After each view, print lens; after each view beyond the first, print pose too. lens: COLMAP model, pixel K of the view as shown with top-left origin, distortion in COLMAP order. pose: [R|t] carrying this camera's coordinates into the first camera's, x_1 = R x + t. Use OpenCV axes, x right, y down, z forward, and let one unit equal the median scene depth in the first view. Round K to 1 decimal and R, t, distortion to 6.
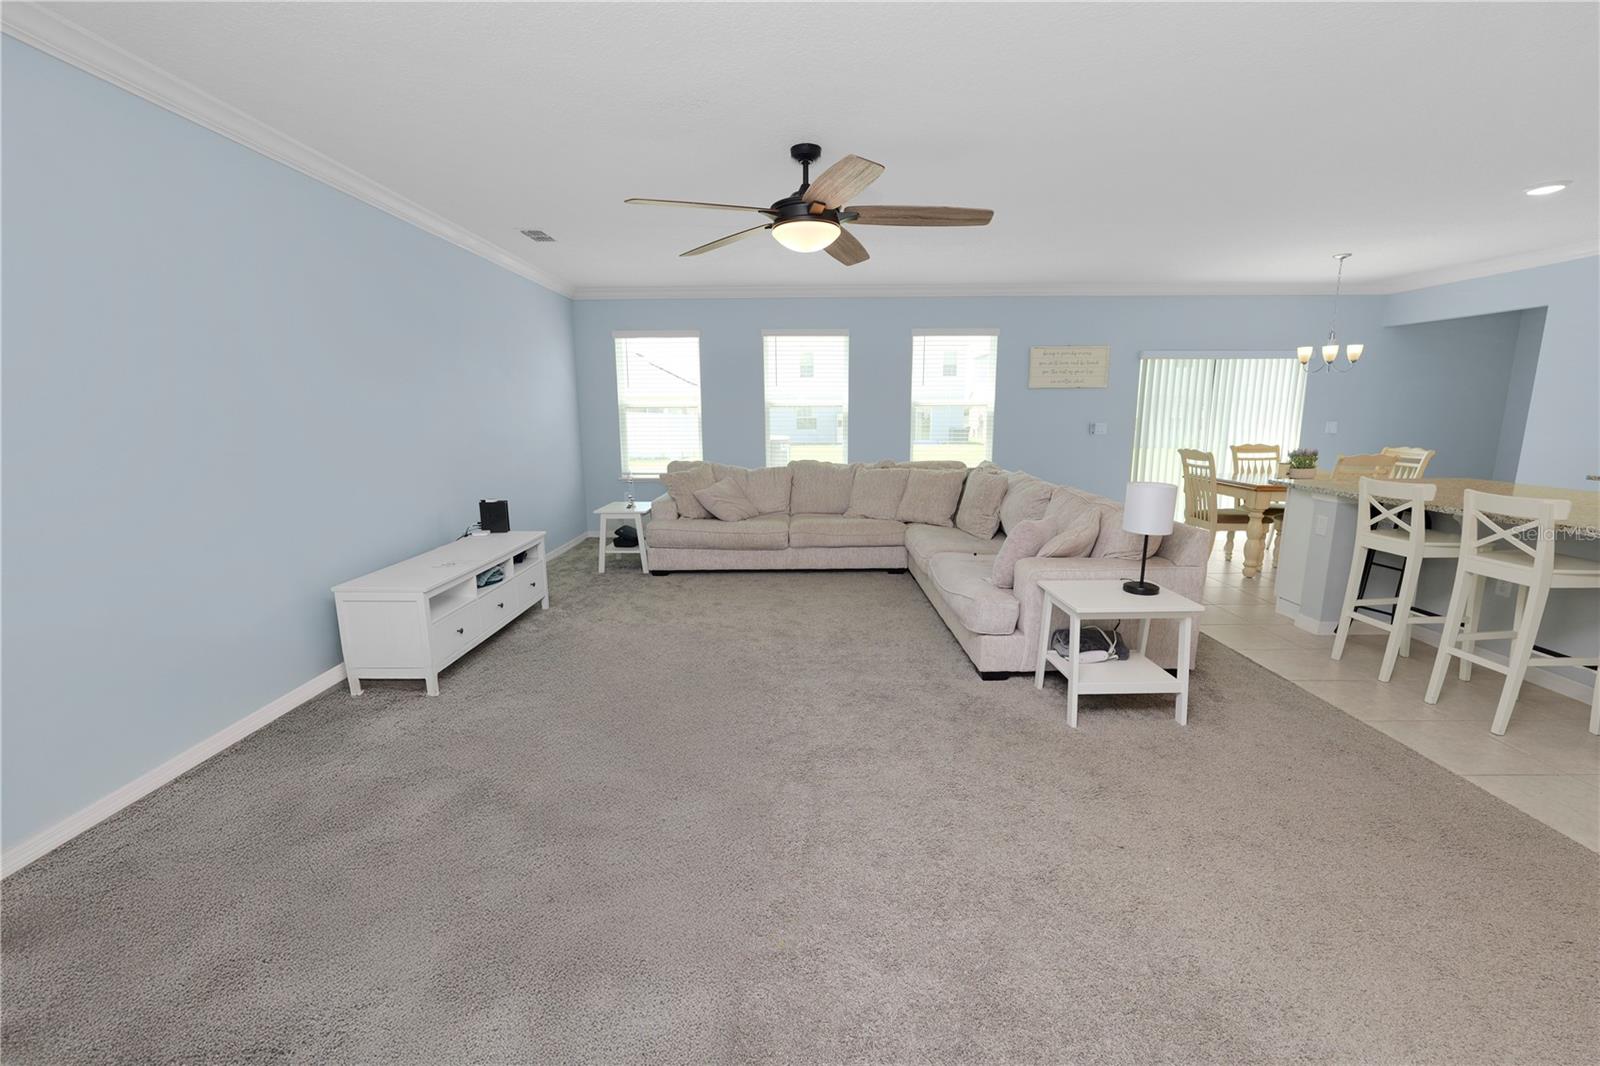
lens RADIAL K [[651.6, 0, 799.8], [0, 651.6, 537.1], [0, 0, 1]] dist [-0.012603, 0.000994]
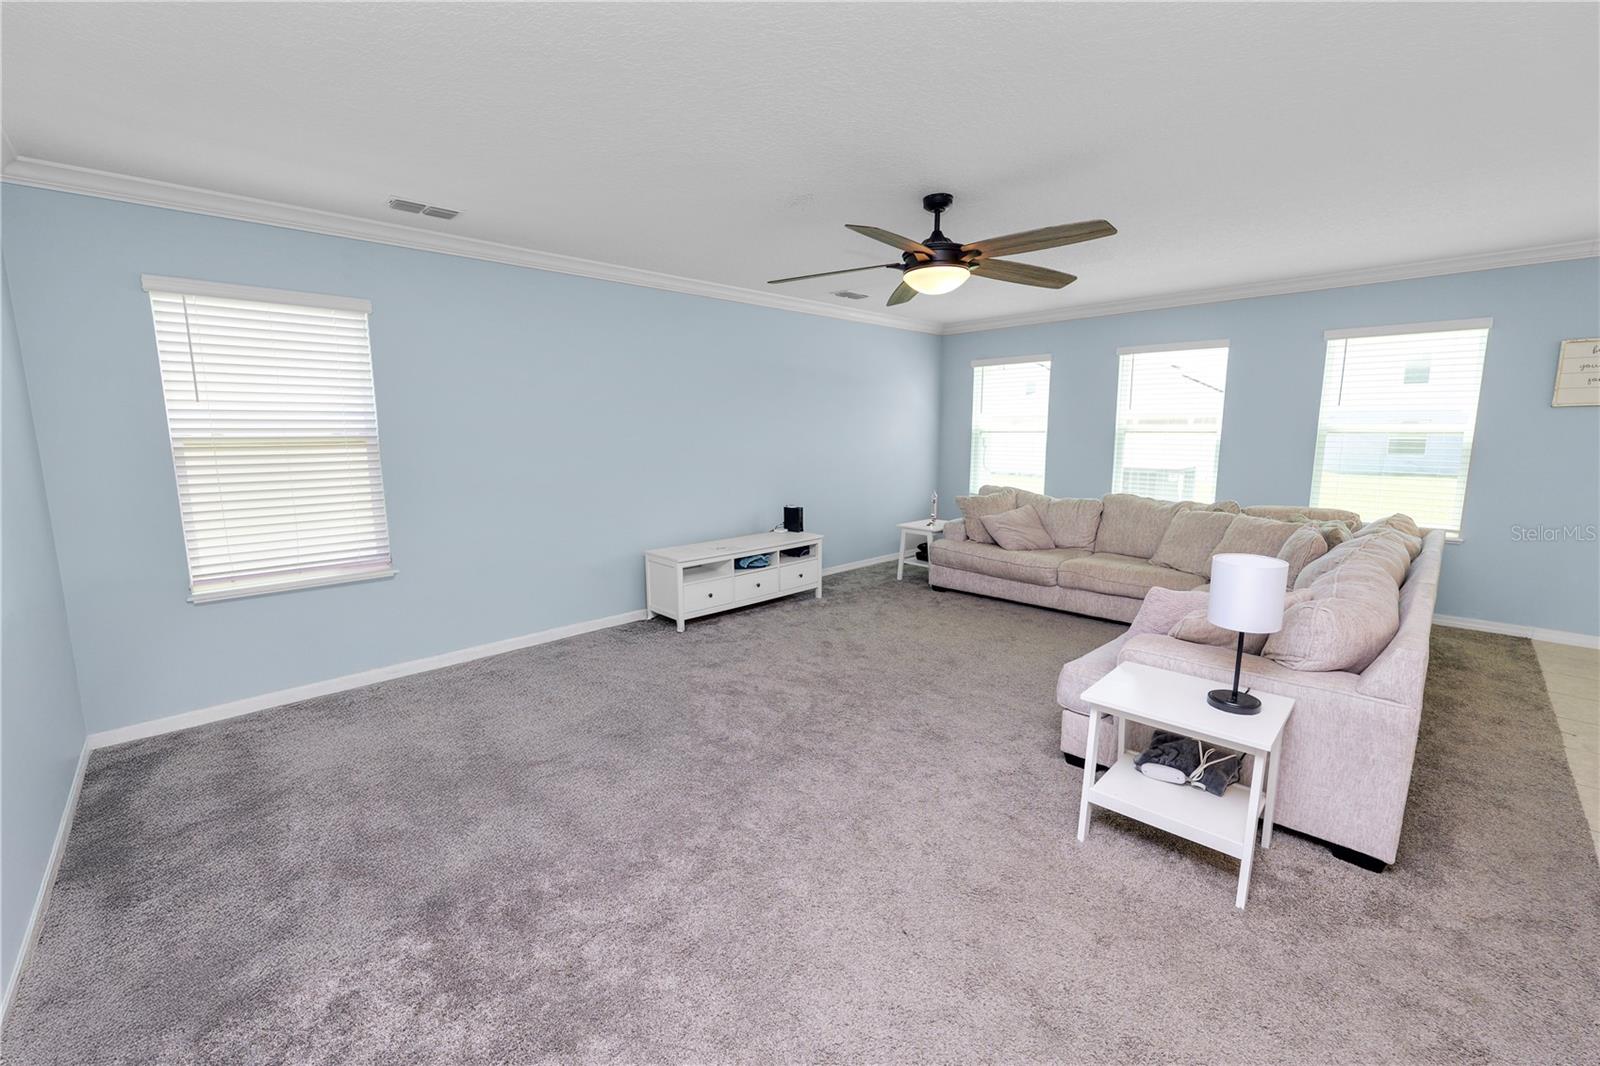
lens RADIAL K [[651.6, 0, 799.9], [0, 651.6, 531.5], [0, 0, 1]] dist [-0.012603, 0.000994]
pose [[0.703017, 0.112111, -0.702281, 0.359292], [-0.134853, 0.990595, 0.023143, -0.031561], [0.698271, 0.078435, 0.711524, 0.076320]]
